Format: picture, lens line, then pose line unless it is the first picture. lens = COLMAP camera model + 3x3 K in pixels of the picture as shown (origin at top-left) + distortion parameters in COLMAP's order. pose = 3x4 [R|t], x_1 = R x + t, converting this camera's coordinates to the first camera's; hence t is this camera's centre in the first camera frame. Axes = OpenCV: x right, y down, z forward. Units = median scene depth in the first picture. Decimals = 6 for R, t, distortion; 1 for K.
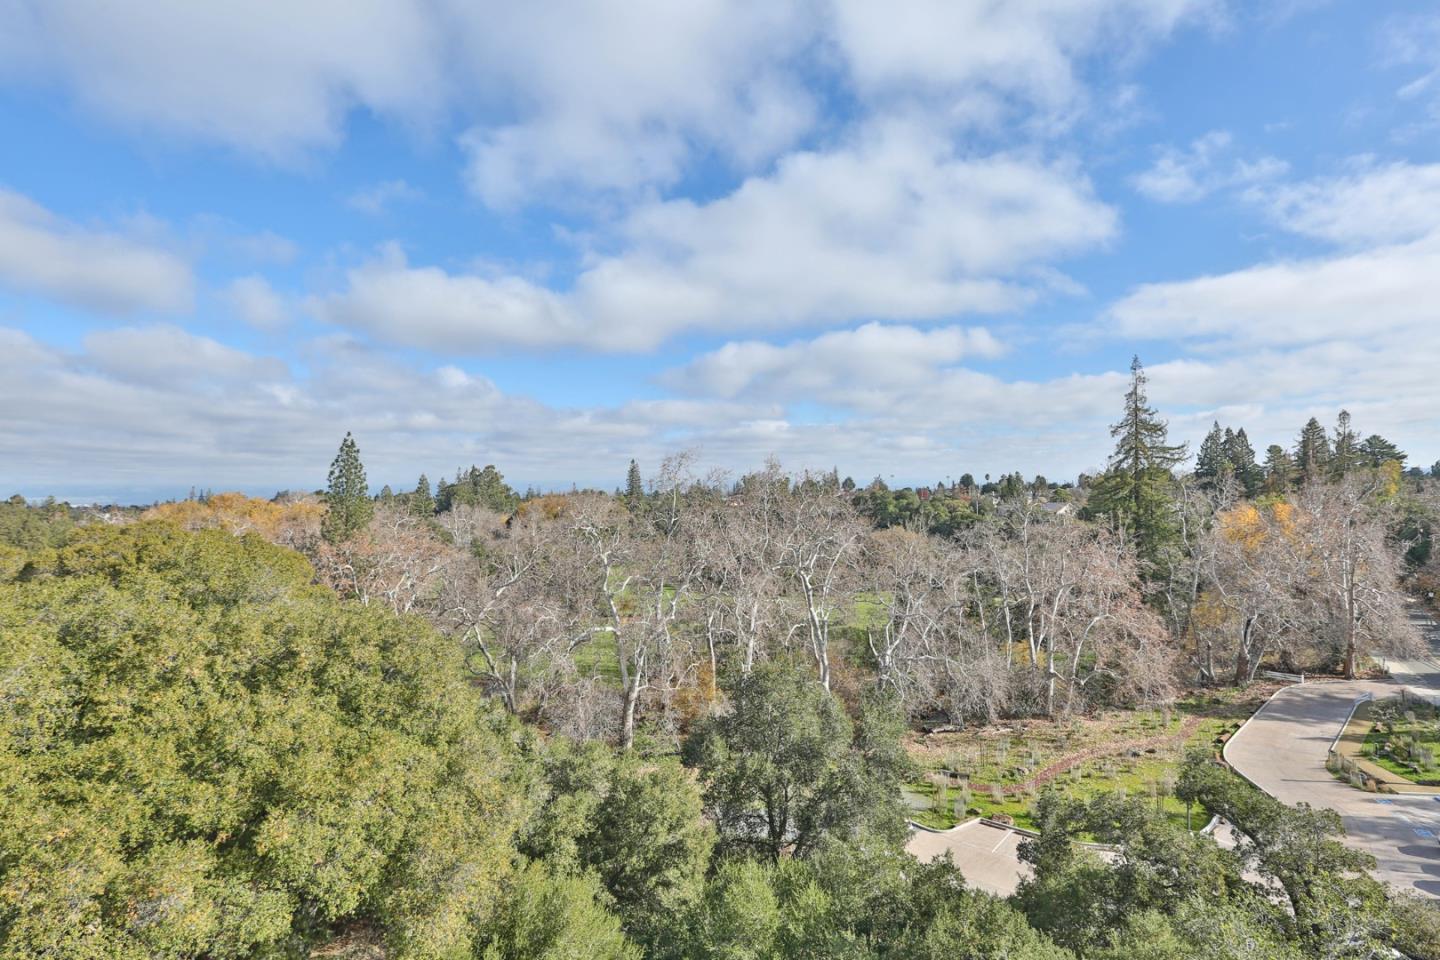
lens RADIAL K [[683.6, 0, 714.7], [0, 683.6, 475.8], [0, 0, 1]] dist [-0.047376, 0.014342]
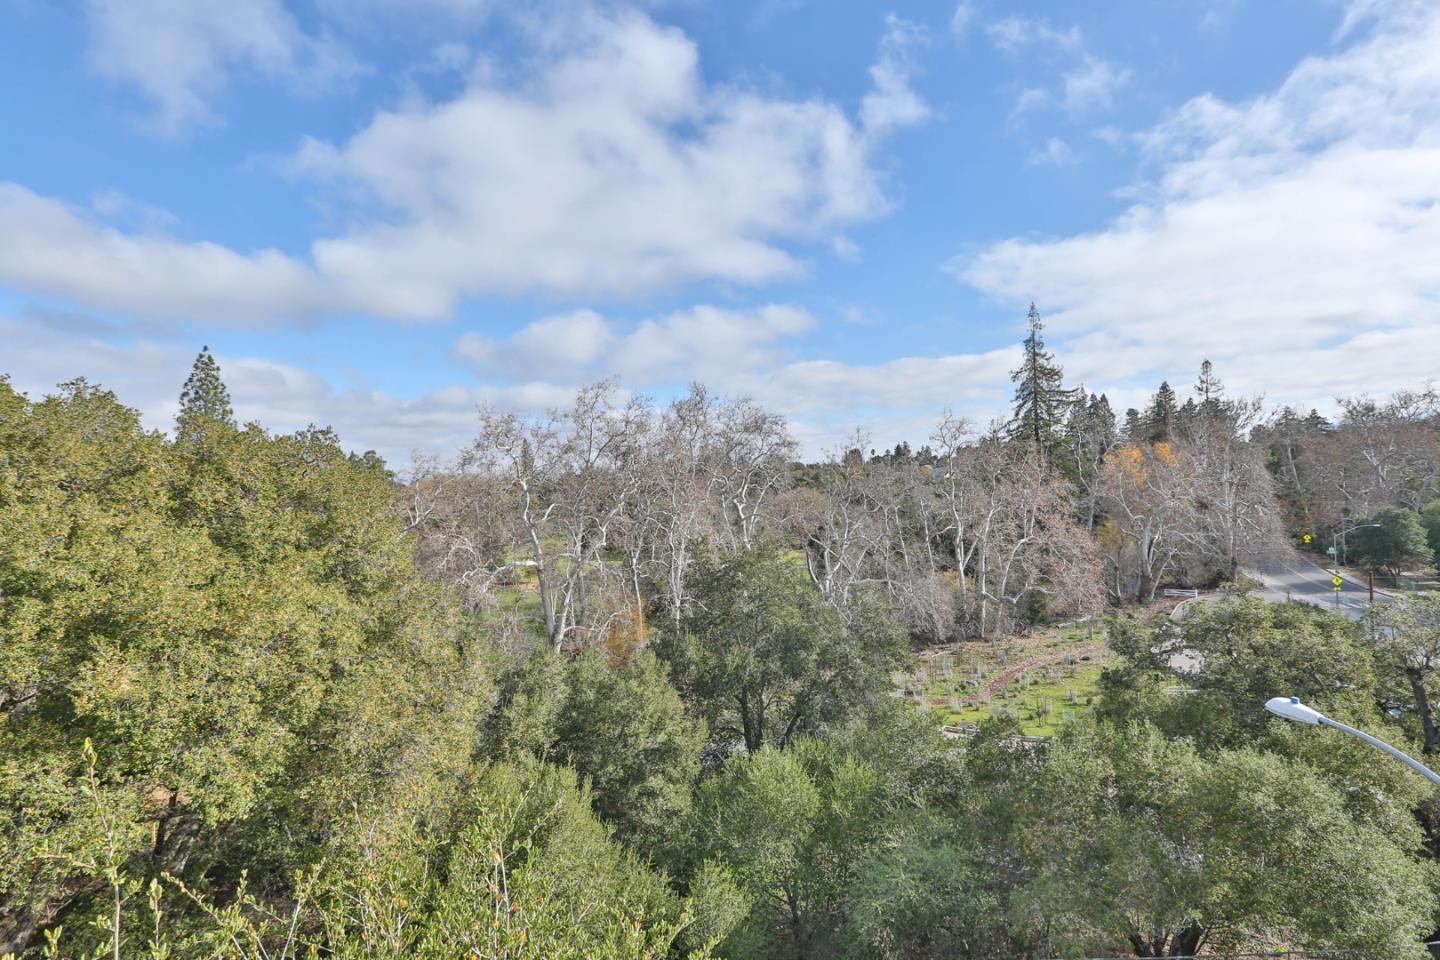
lens RADIAL K [[677.0, 0, 709.4], [0, 677.0, 476.8], [0, 0, 1]] dist [-0.053590, 0.021248]
pose [[0.987191, -0.024283, 0.157684, -0.095856], [0.022211, 0.999642, 0.014891, 0.166598], [-0.157990, -0.011198, 0.987377, 0.149630]]
